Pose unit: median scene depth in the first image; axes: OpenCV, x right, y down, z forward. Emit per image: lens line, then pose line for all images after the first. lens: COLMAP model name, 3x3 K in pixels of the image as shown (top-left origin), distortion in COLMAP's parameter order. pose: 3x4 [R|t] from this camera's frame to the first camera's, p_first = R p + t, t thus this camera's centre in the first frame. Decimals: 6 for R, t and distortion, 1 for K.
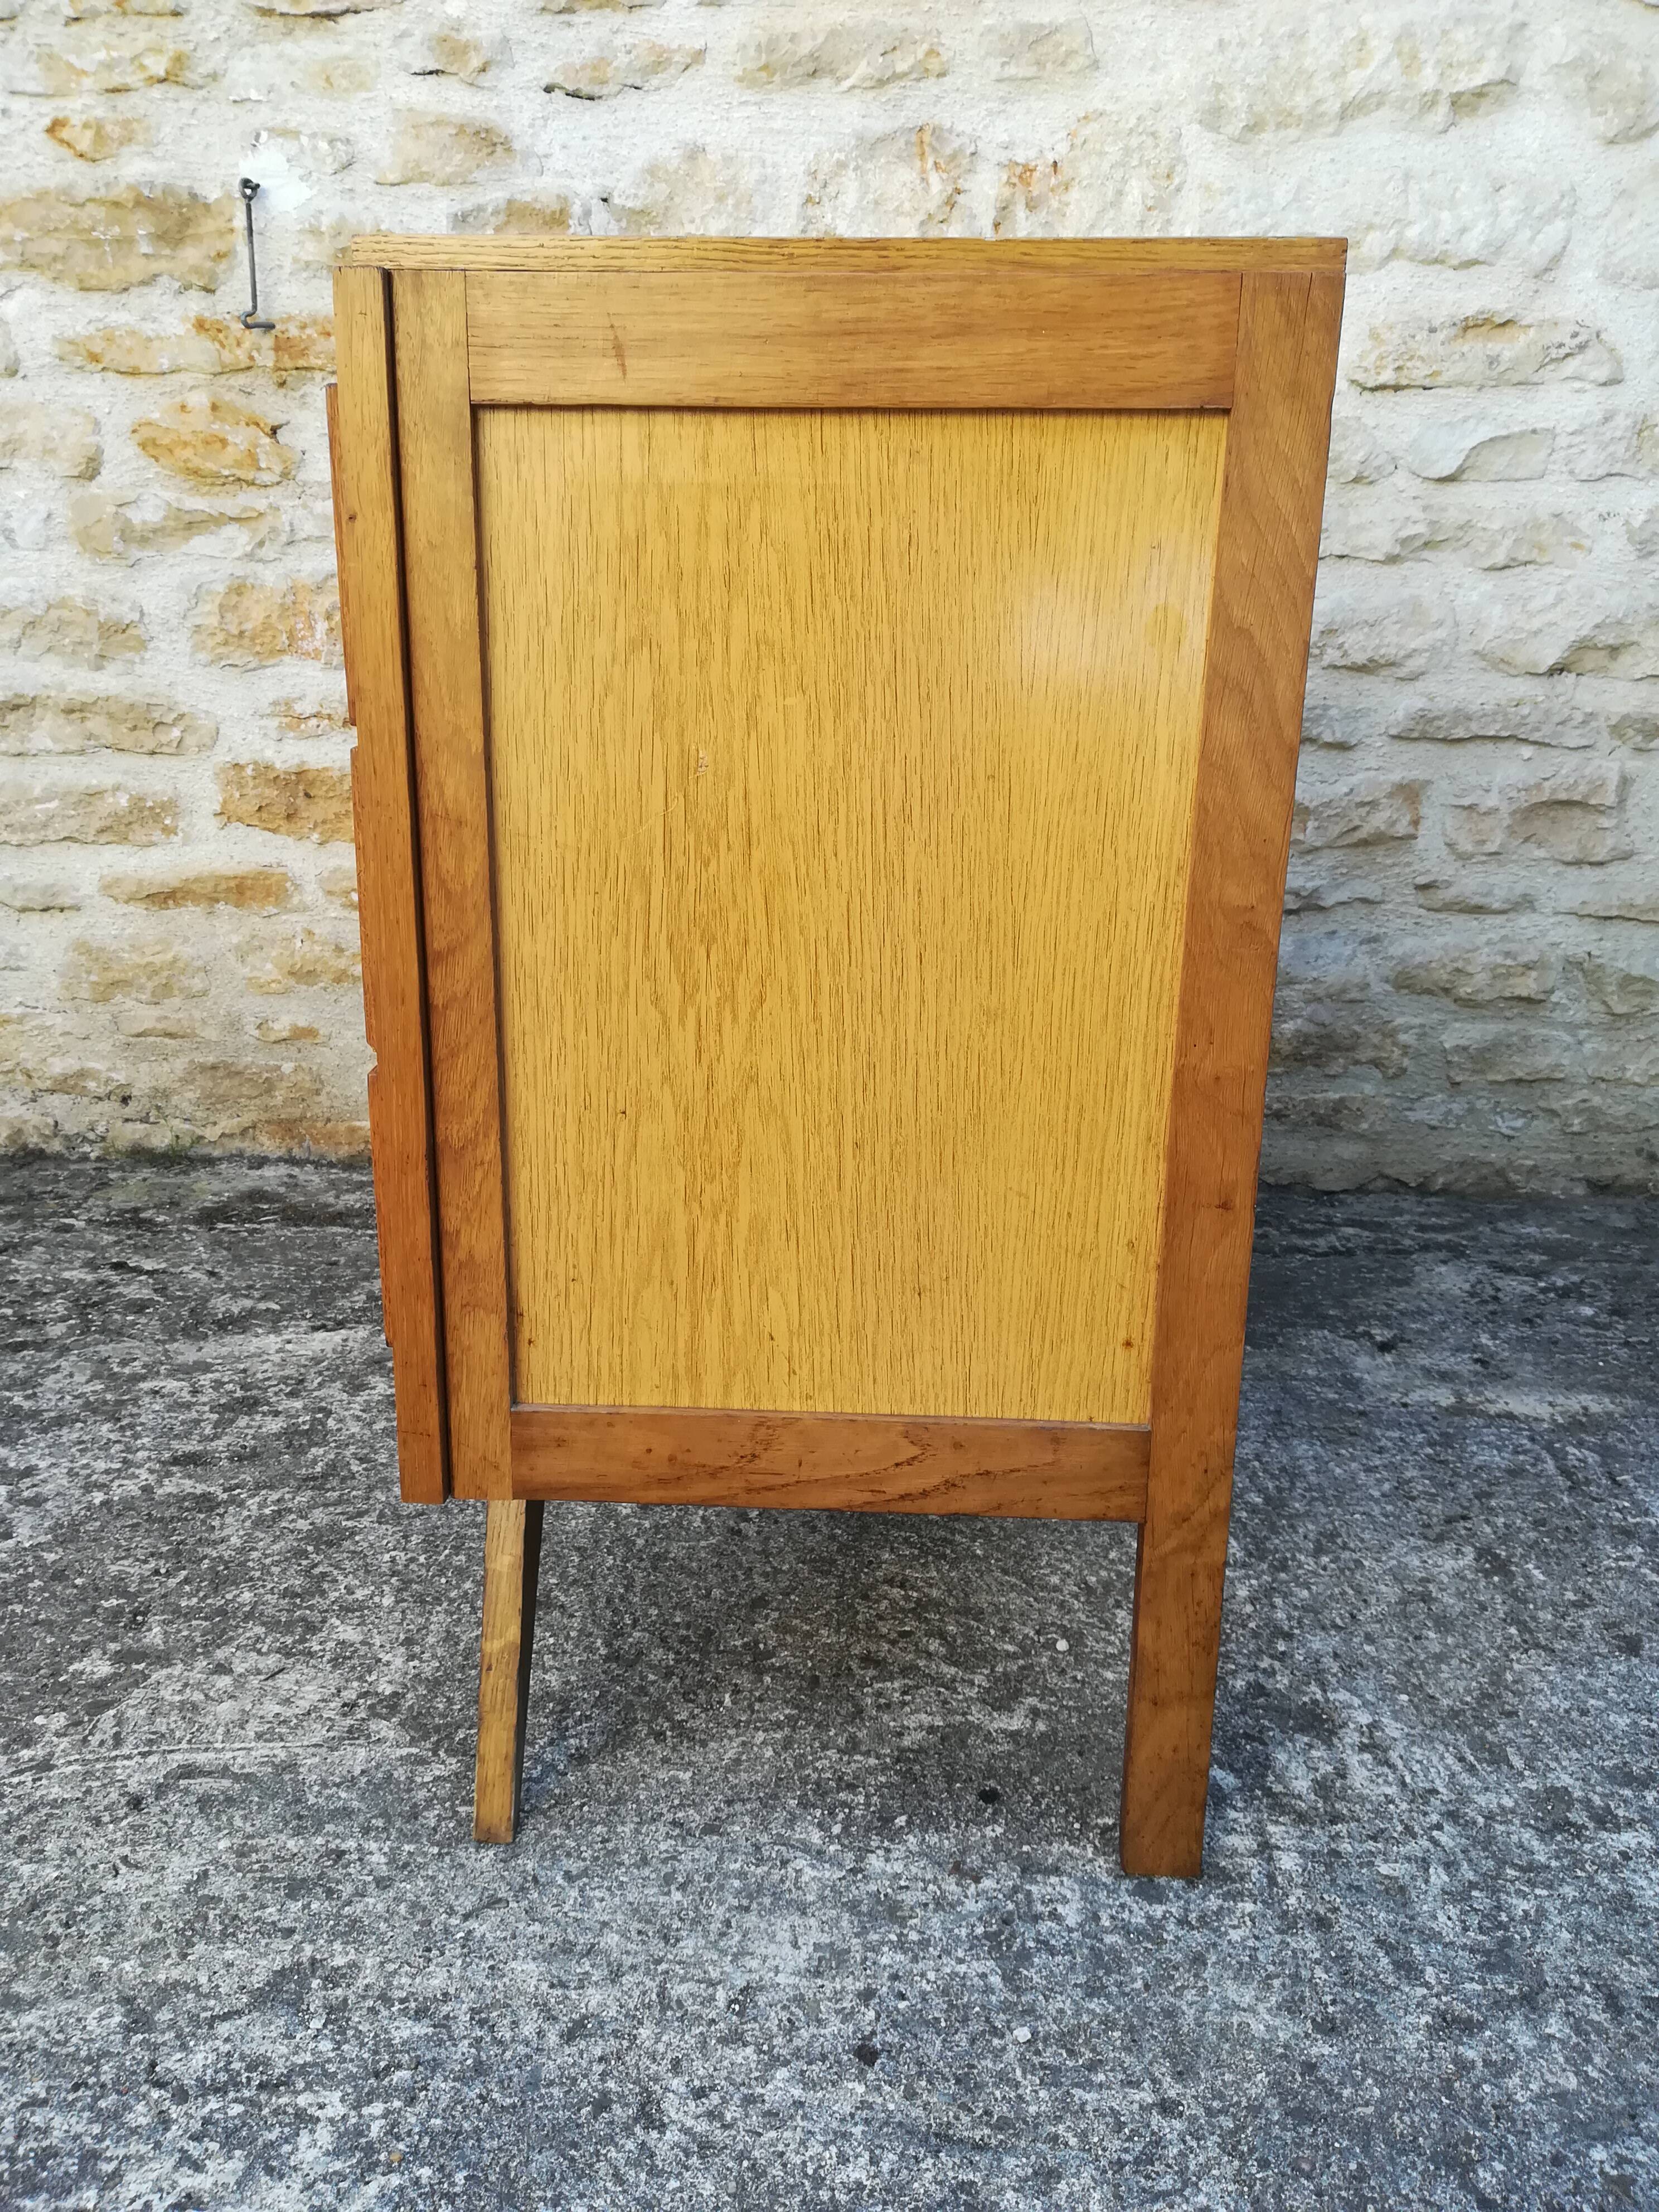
lens RADIAL K [[1734.1, 0, 808.7], [0, 1734.1, 1102.5], [0, 0, 1]] dist [0.048144, -0.076268]
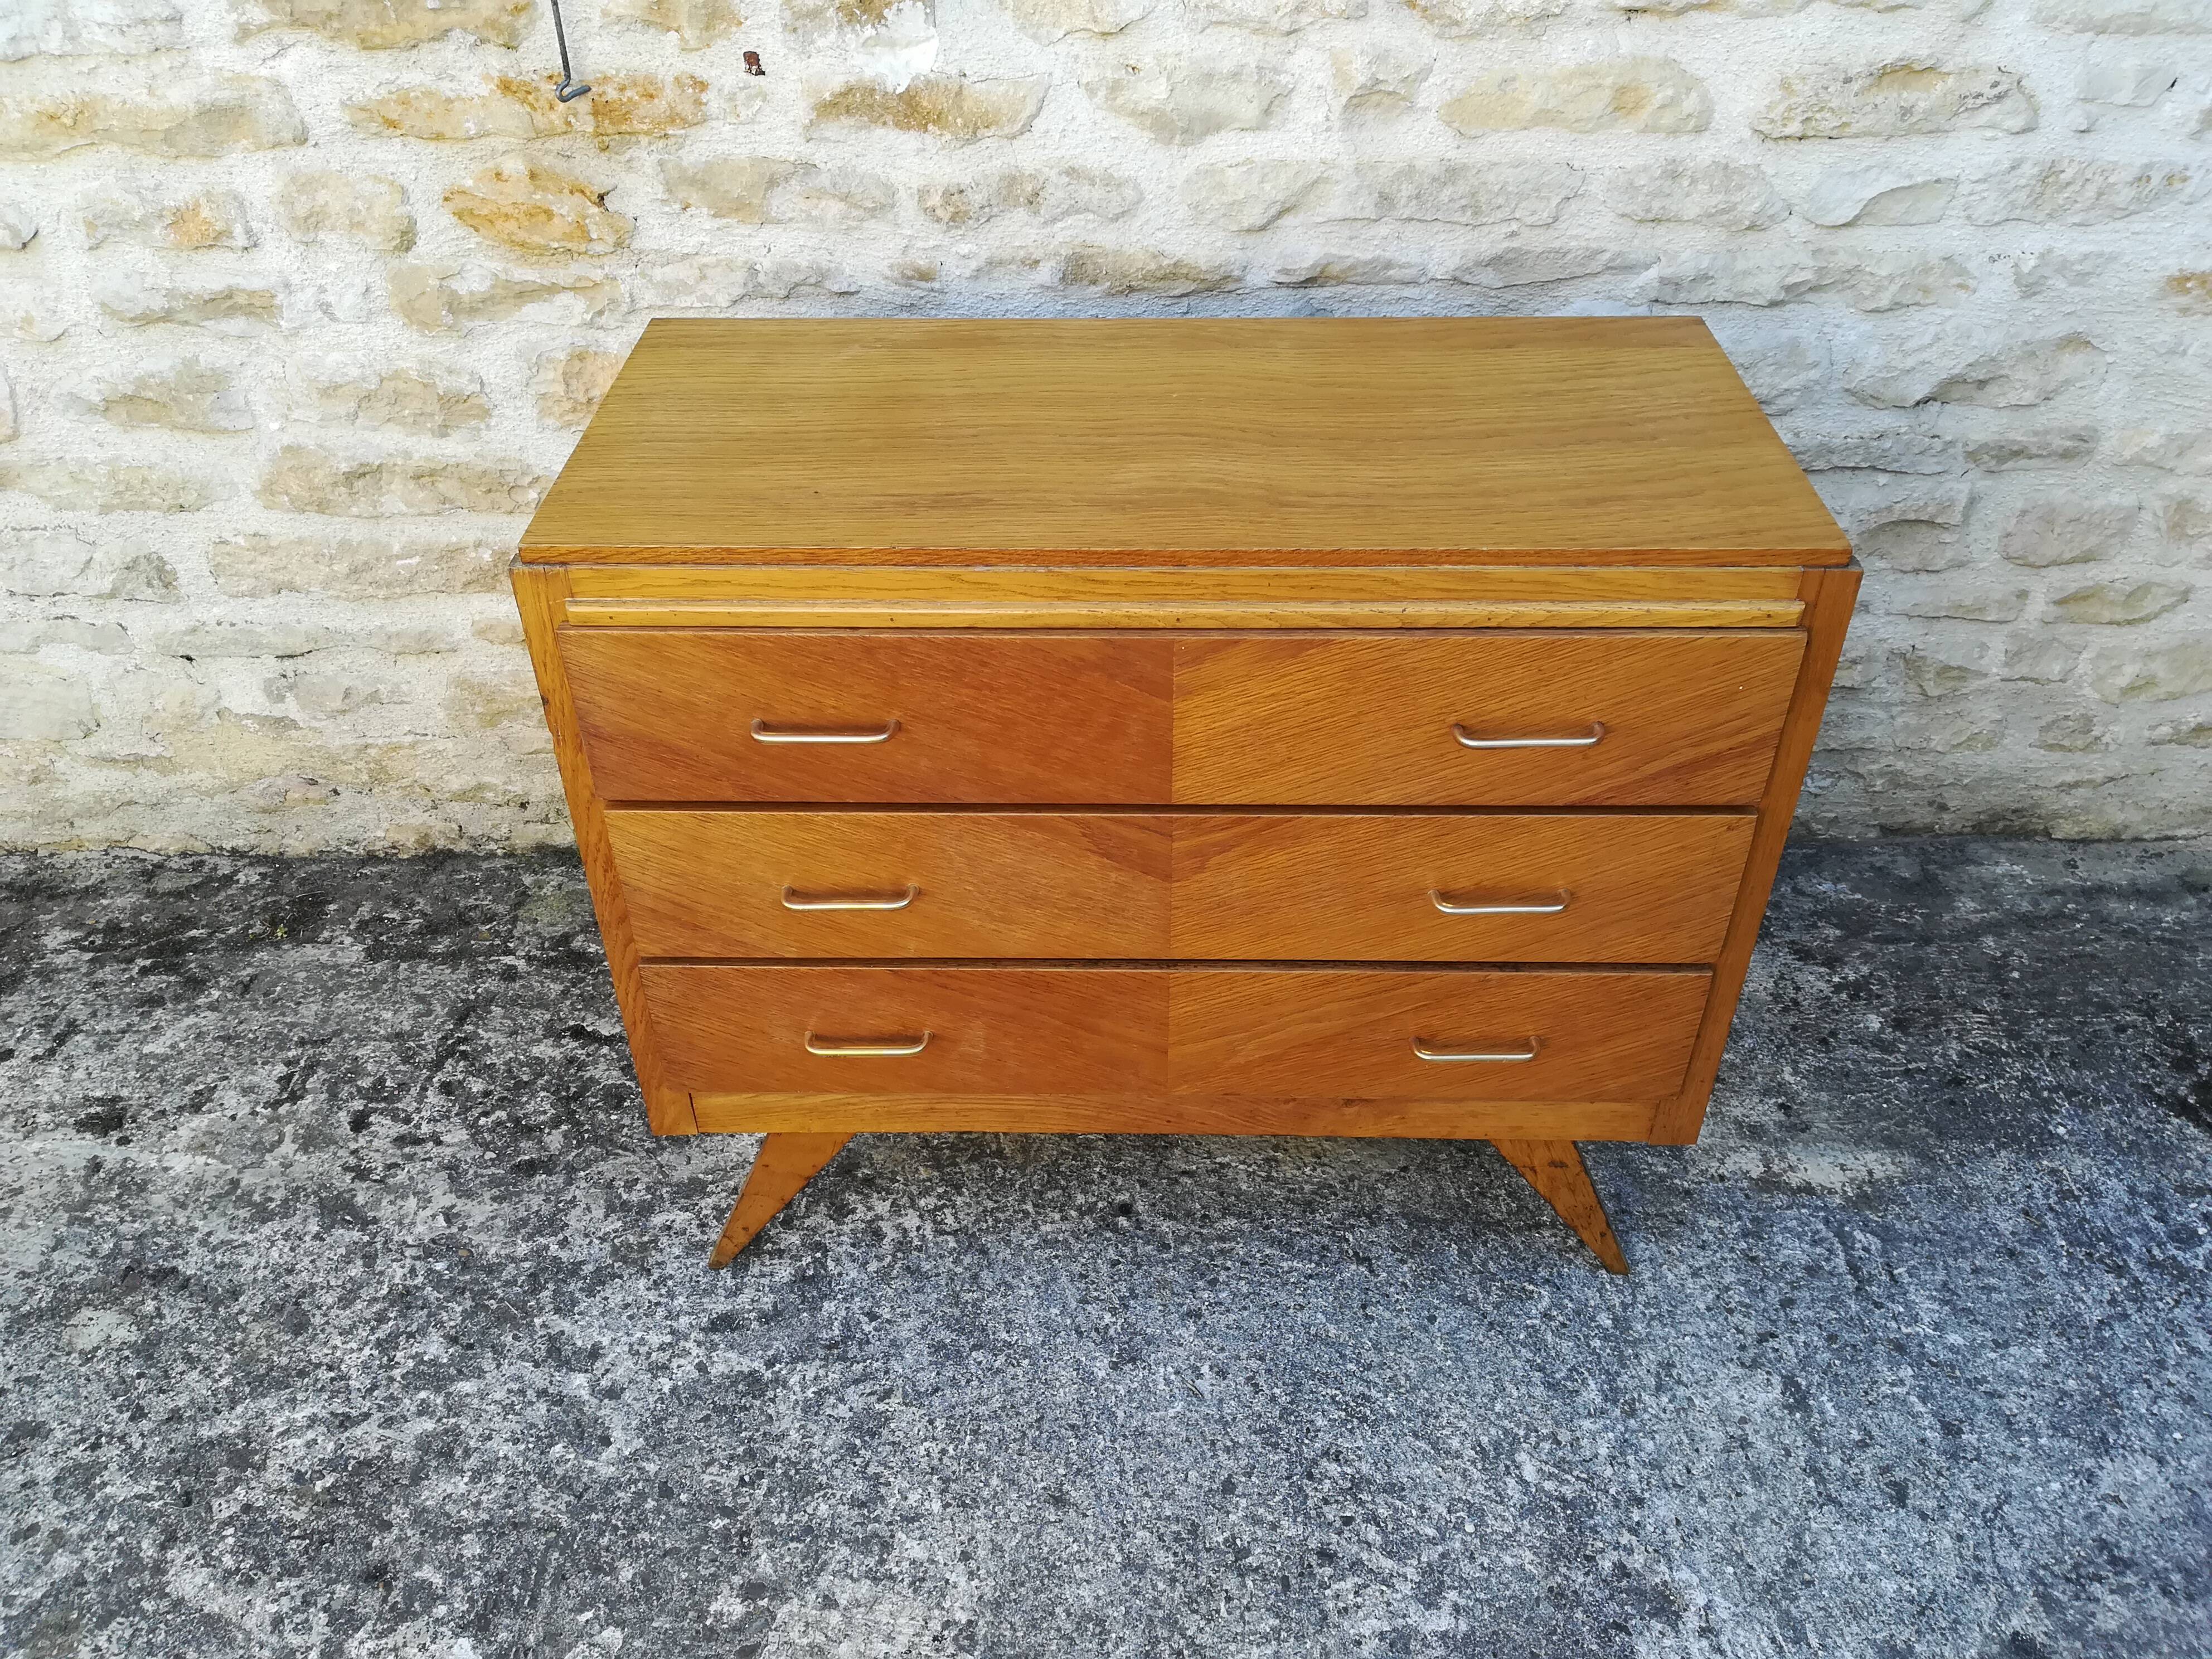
lens RADIAL K [[1734.1, 0, 1101.4], [0, 1734.1, 837.6], [0, 0, 1]] dist [0.048144, -0.076268]
pose [[0.998110, -0.050439, 0.035101, -0.113658], [0.033615, 0.926319, 0.375239, -0.508960], [-0.051441, -0.373350, 0.926263, 0.002249]]
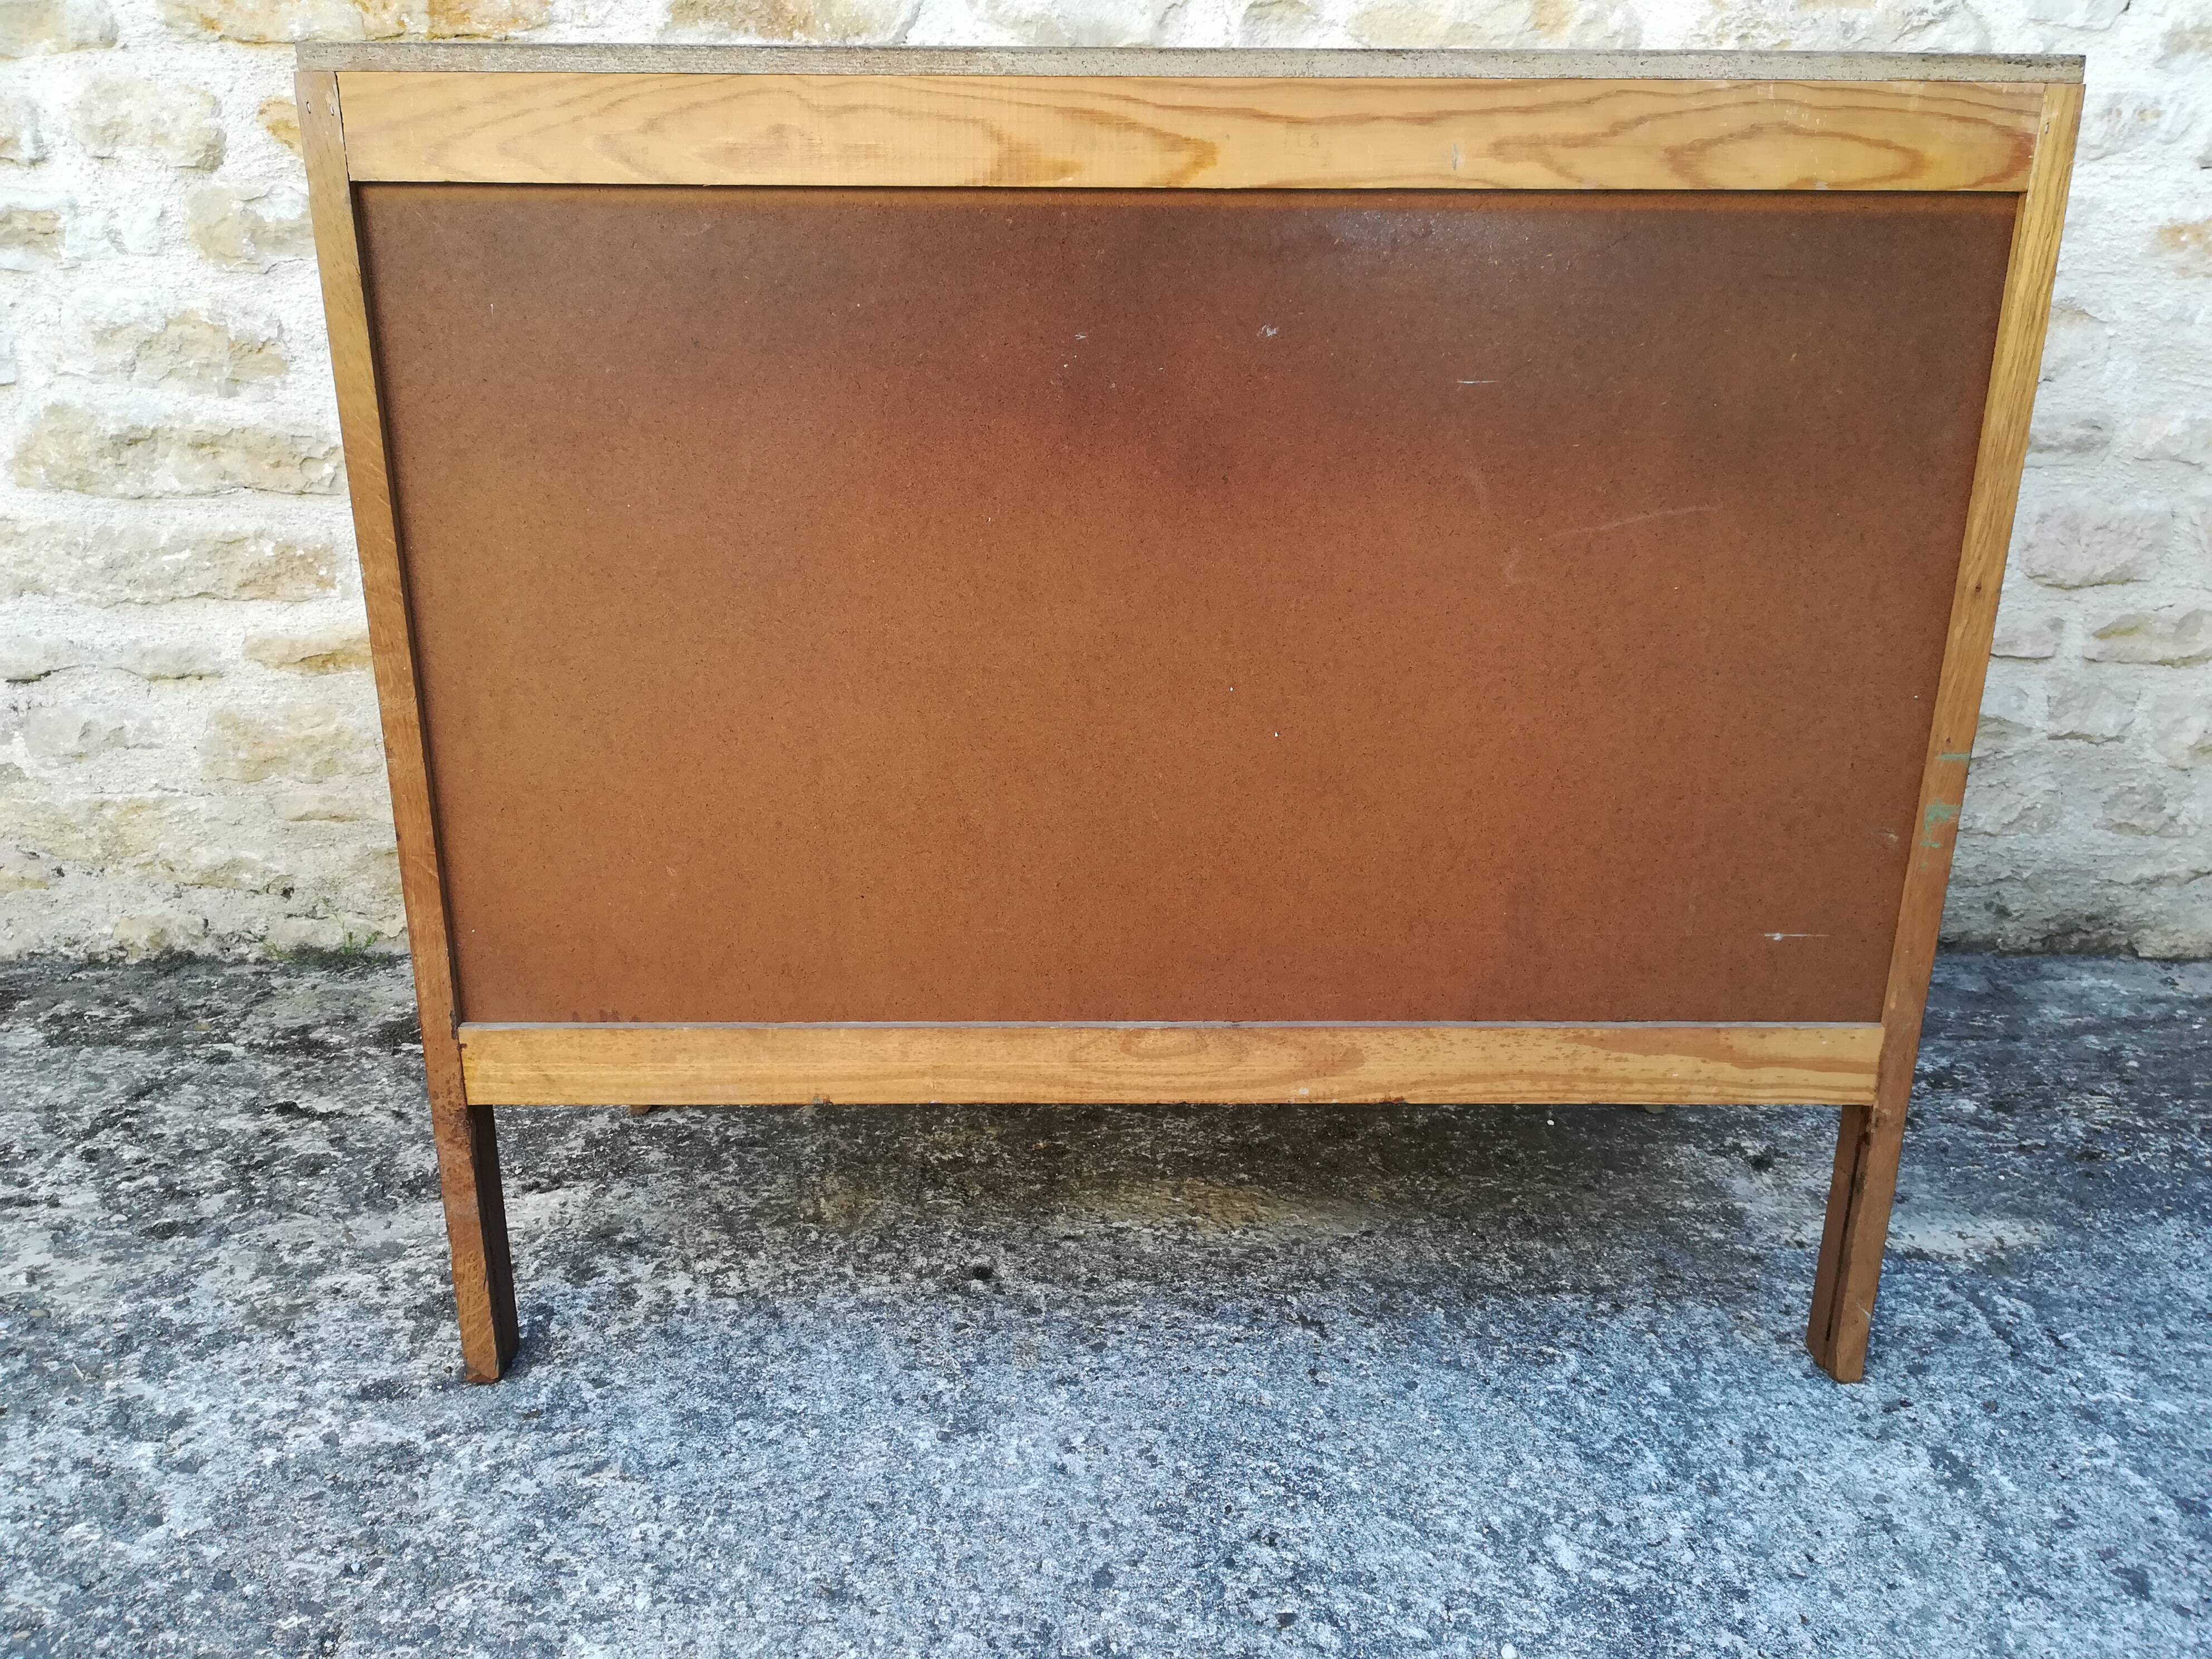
lens RADIAL K [[1734.1, 0, 1105.7], [0, 1734.1, 835.1], [0, 0, 1]] dist [0.048144, -0.076268]
pose [[0.997777, -0.027501, 0.060705, -0.053751], [0.025097, 0.998884, 0.040016, -0.075808], [-0.061738, -0.038403, 0.997353, 0.157390]]
